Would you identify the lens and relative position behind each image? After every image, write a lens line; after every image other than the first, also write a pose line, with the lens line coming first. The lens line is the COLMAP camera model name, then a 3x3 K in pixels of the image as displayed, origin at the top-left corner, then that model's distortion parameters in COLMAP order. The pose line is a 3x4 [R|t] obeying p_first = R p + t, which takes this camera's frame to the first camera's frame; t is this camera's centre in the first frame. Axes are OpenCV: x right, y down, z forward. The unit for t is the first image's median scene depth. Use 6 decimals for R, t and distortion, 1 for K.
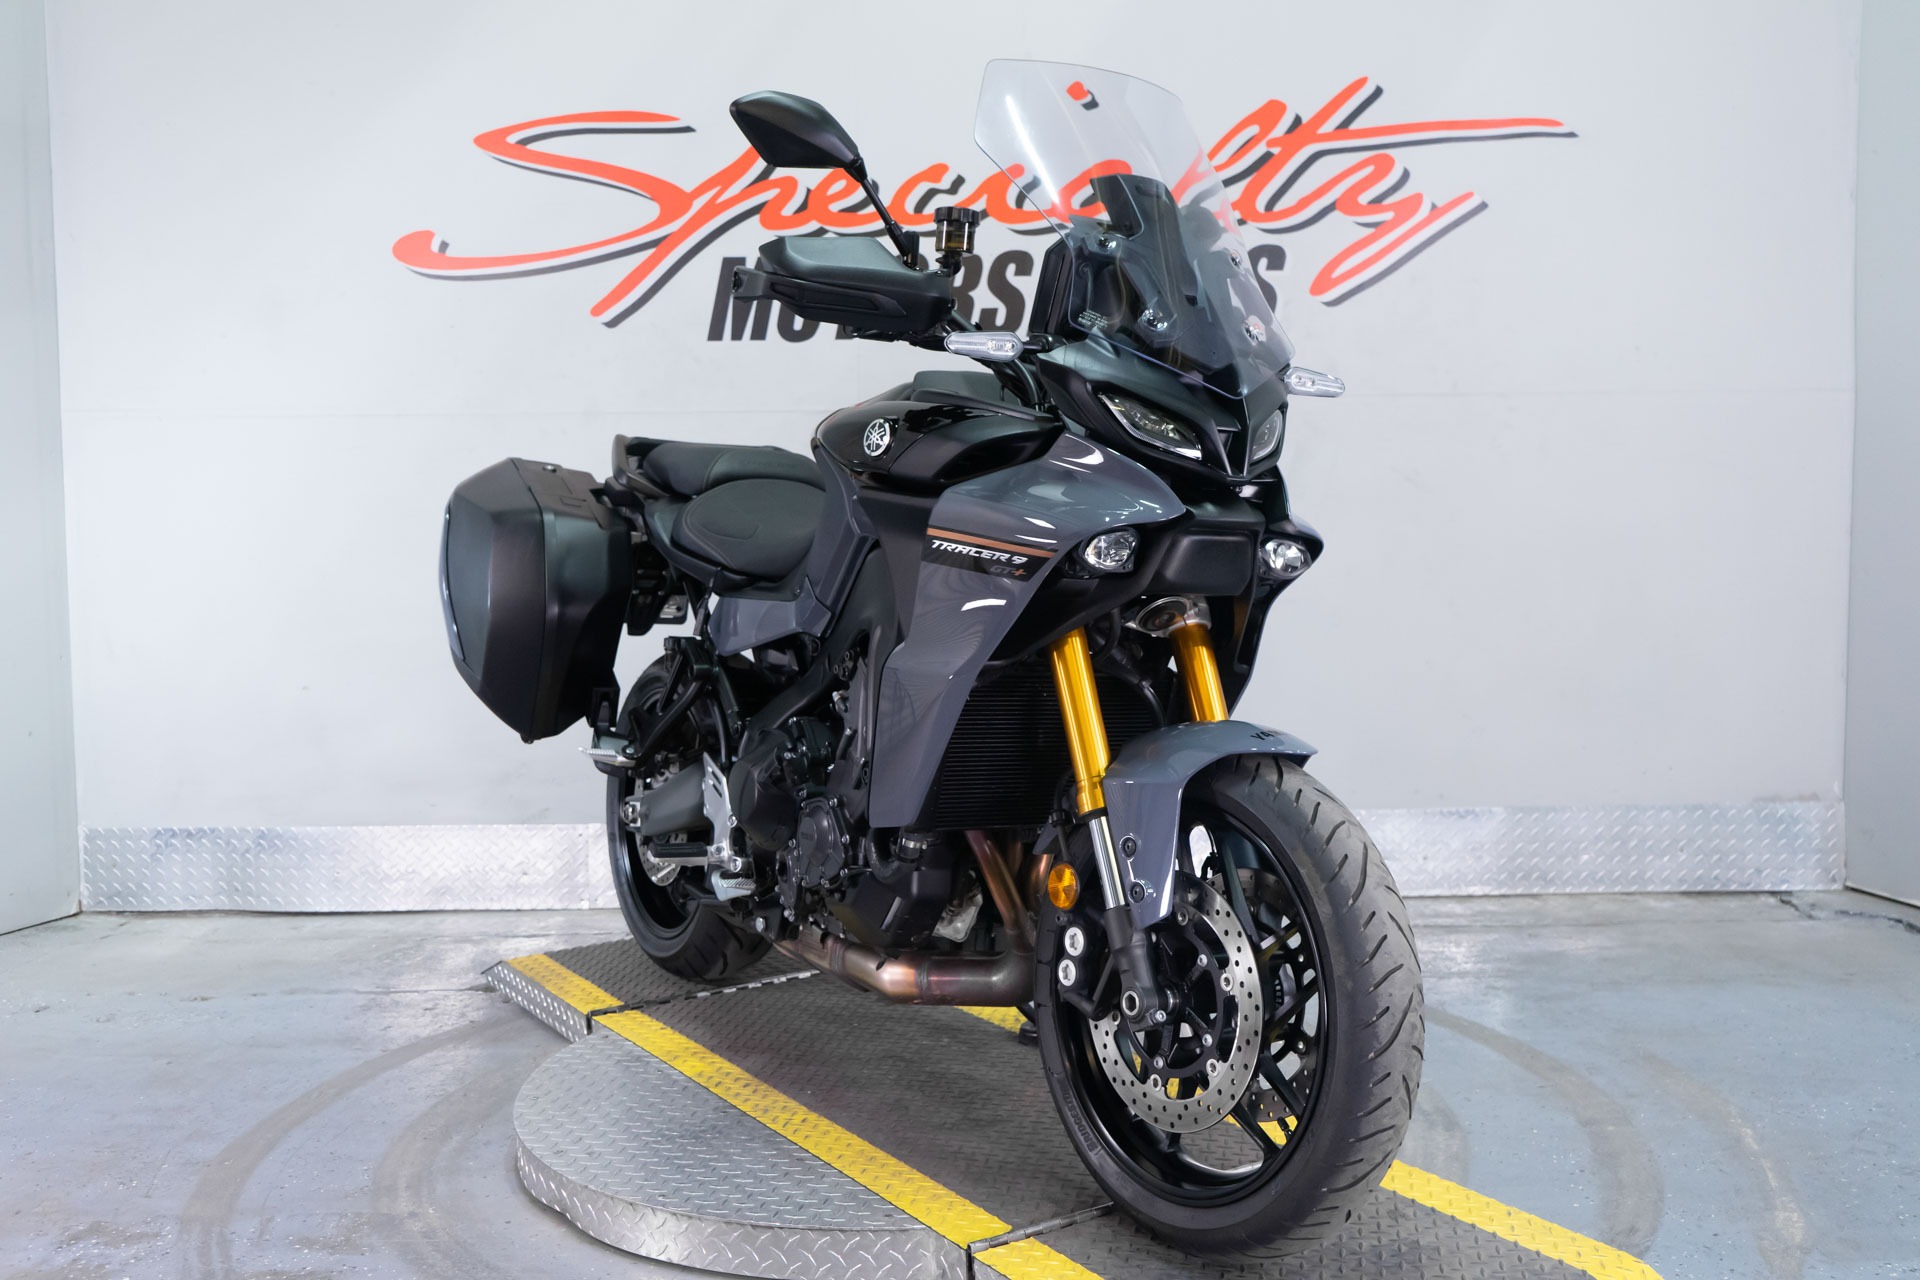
lens RADIAL K [[1857.5, 0, 962.3], [0, 1857.5, 645.1], [0, 0, 1]] dist [0.004977, 0.000000]
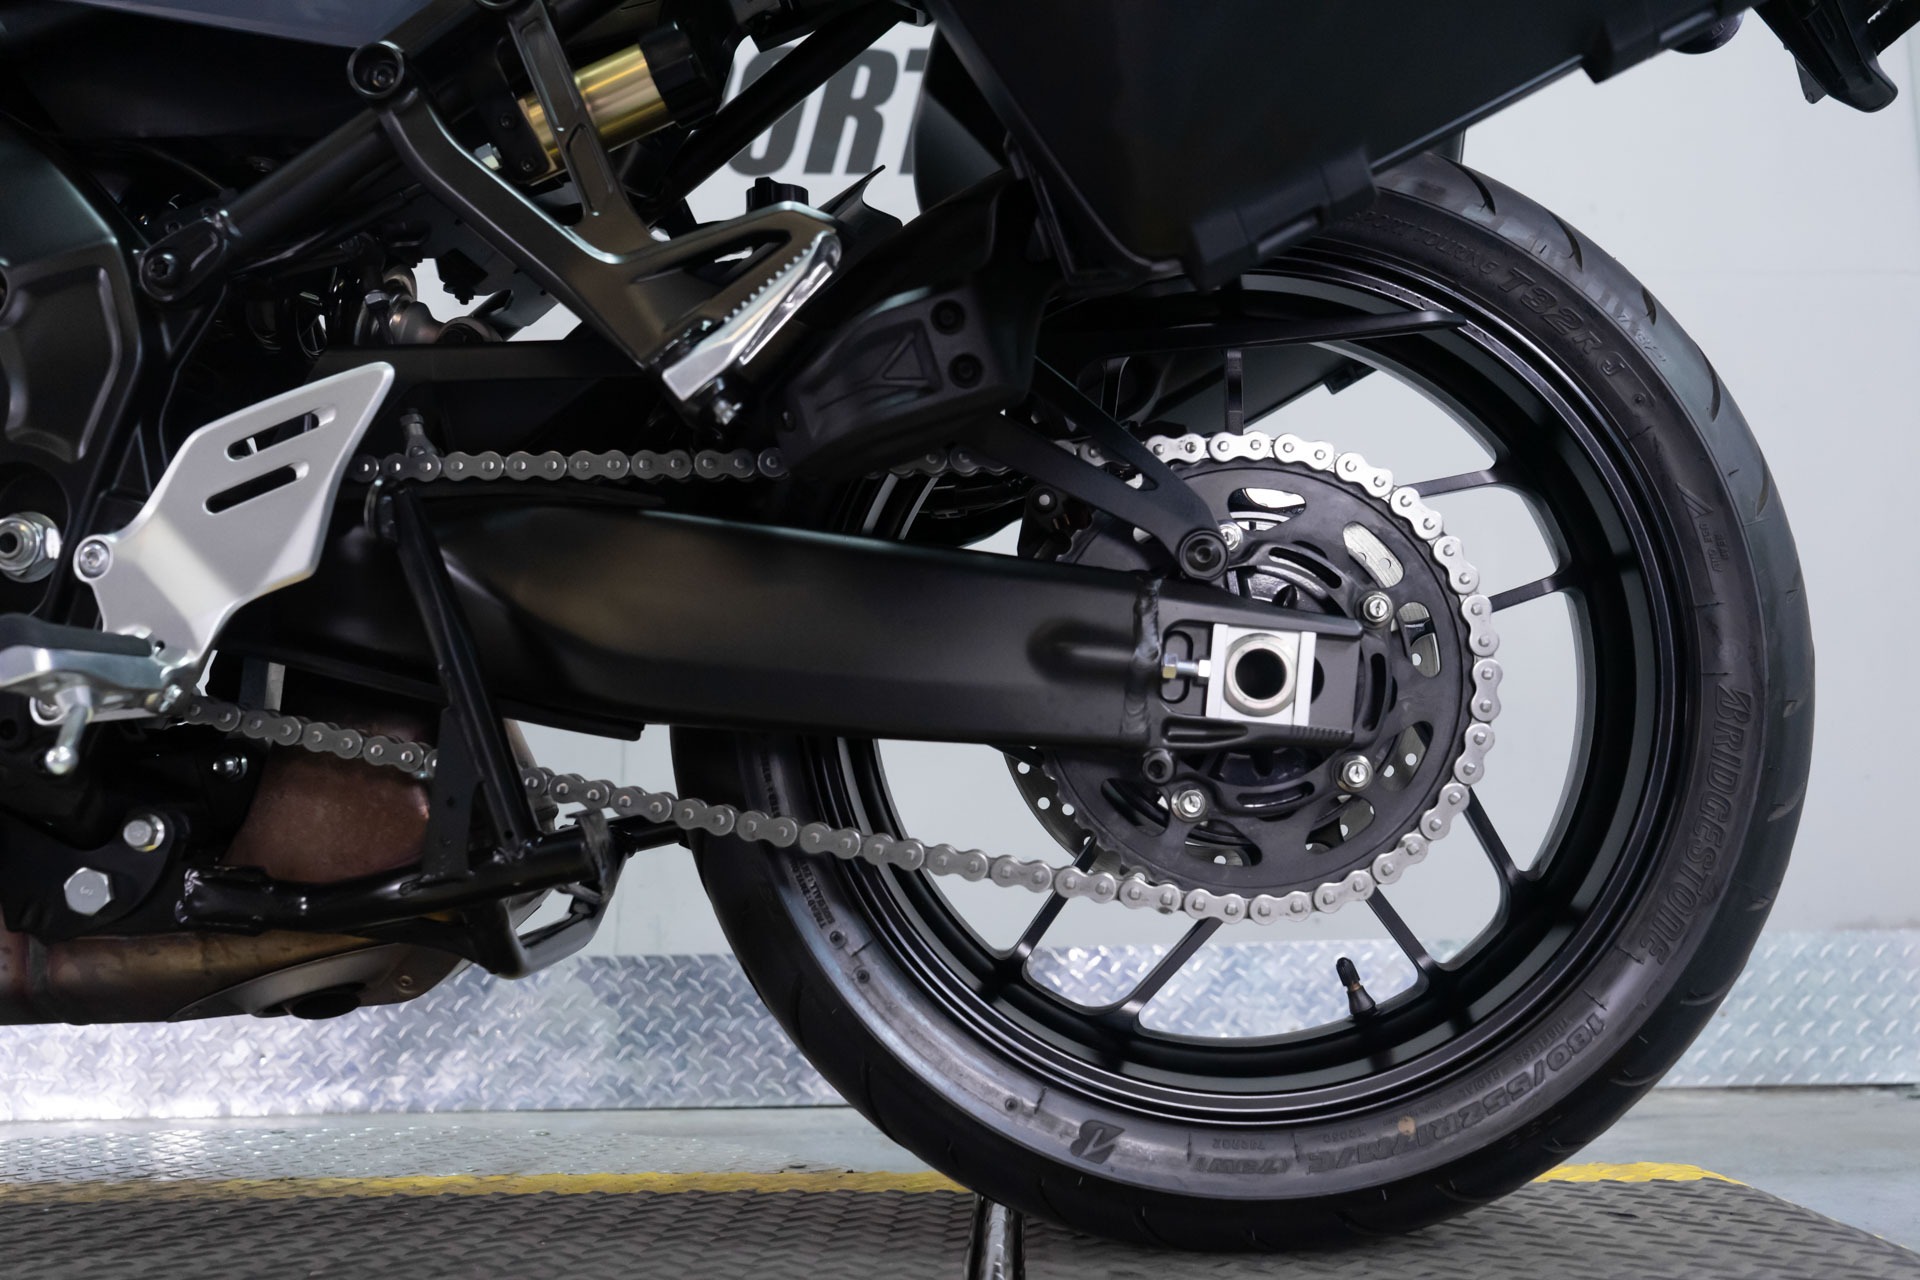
lens RADIAL K [[1857.5, 0, 958.0], [0, 1857.5, 641.3], [0, 0, 1]] dist [0.004977, 0.000000]
pose [[0.998183, 0.018285, 0.057410, 0.110070], [-0.005308, 0.975821, -0.218505, 0.126647], [-0.060017, 0.217803, 0.974146, 0.419091]]
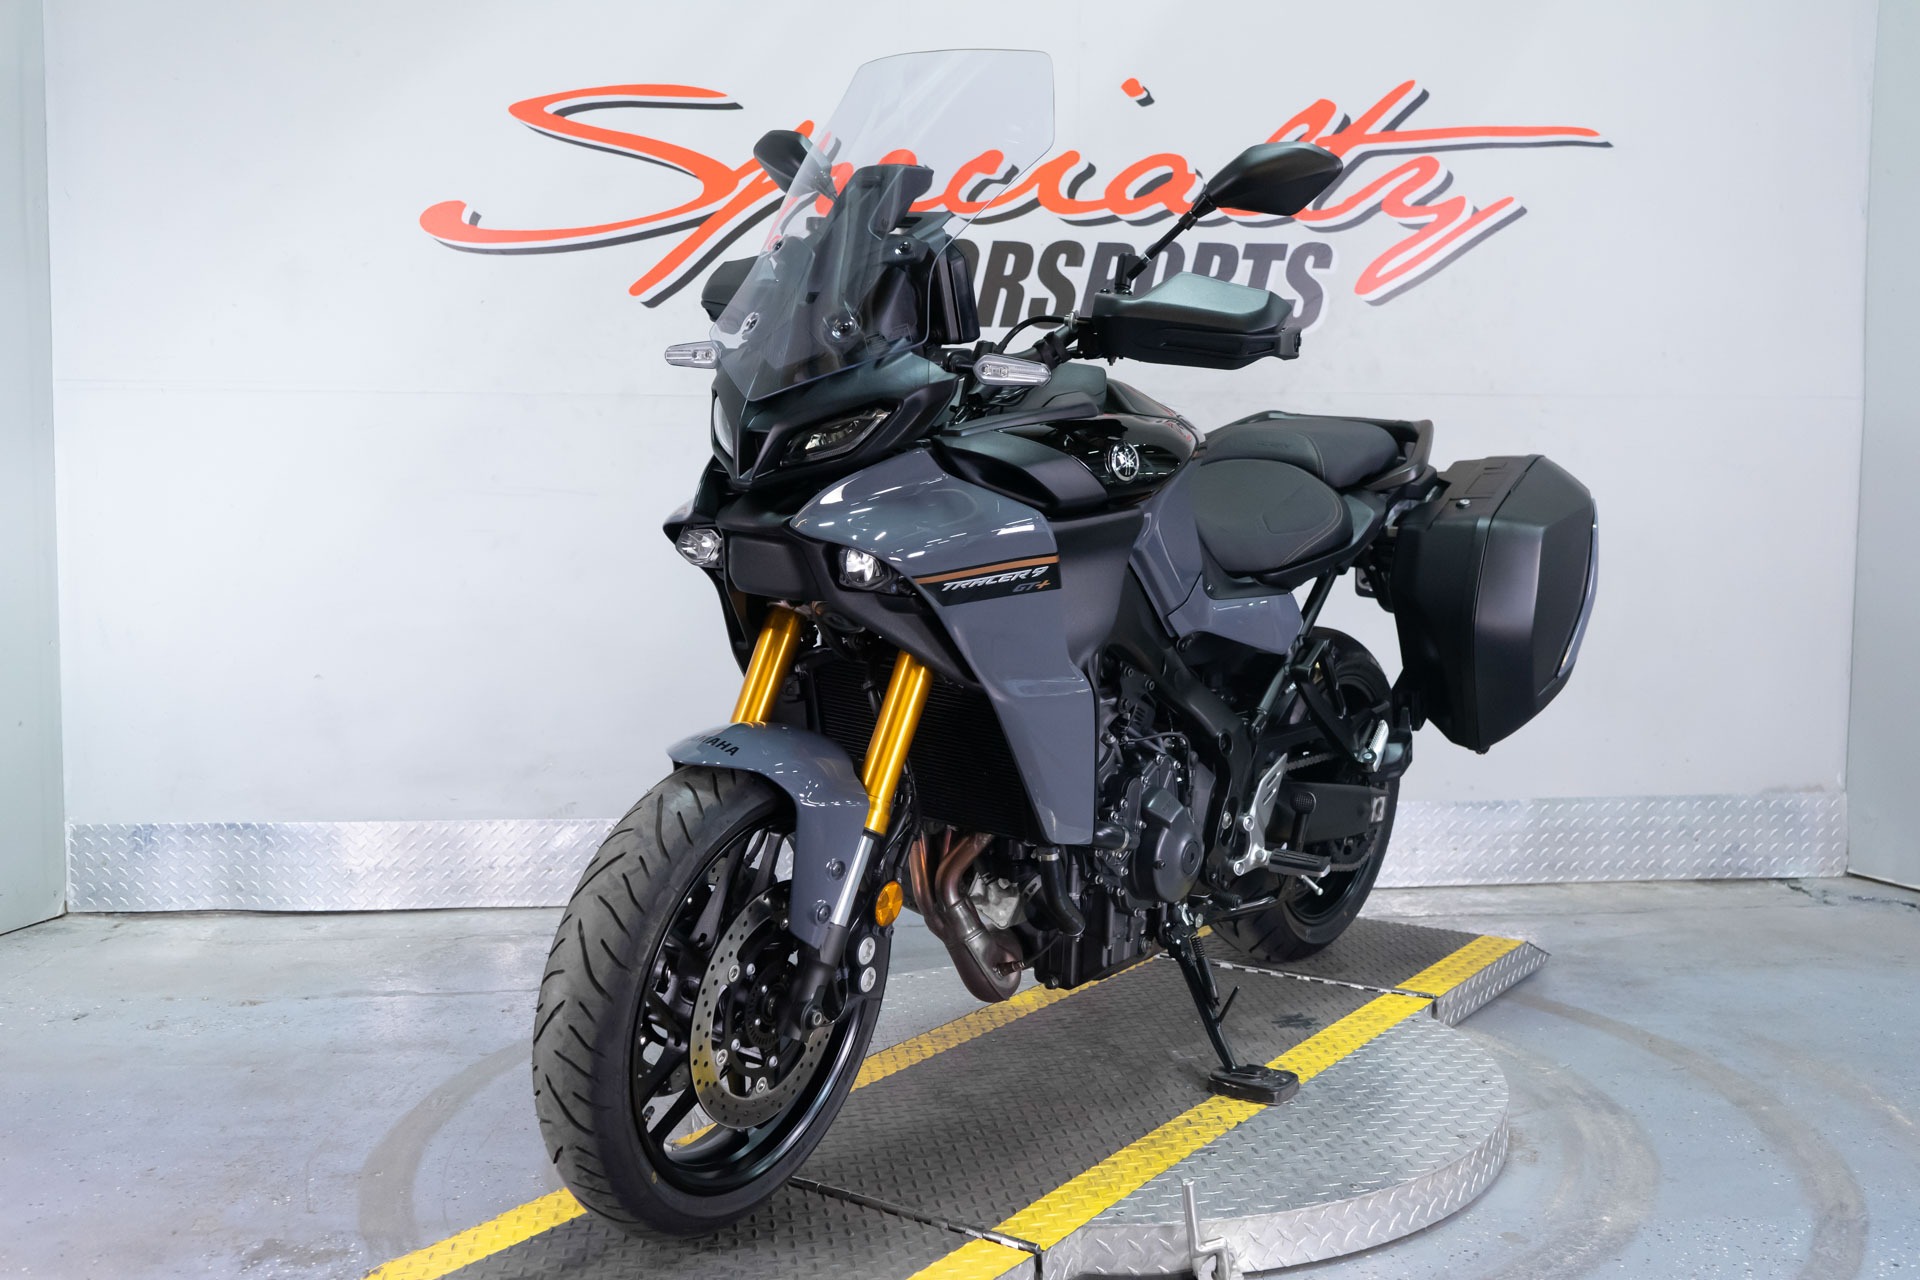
lens RADIAL K [[1857.5, 0, 962.5], [0, 1857.5, 641.9], [0, 0, 1]] dist [0.004977, 0.000000]
pose [[0.993862, 0.007043, 0.110398, -0.136211], [-0.007147, 0.999974, 0.000541, 0.002561], [-0.110392, -0.001326, 0.993887, 0.016066]]
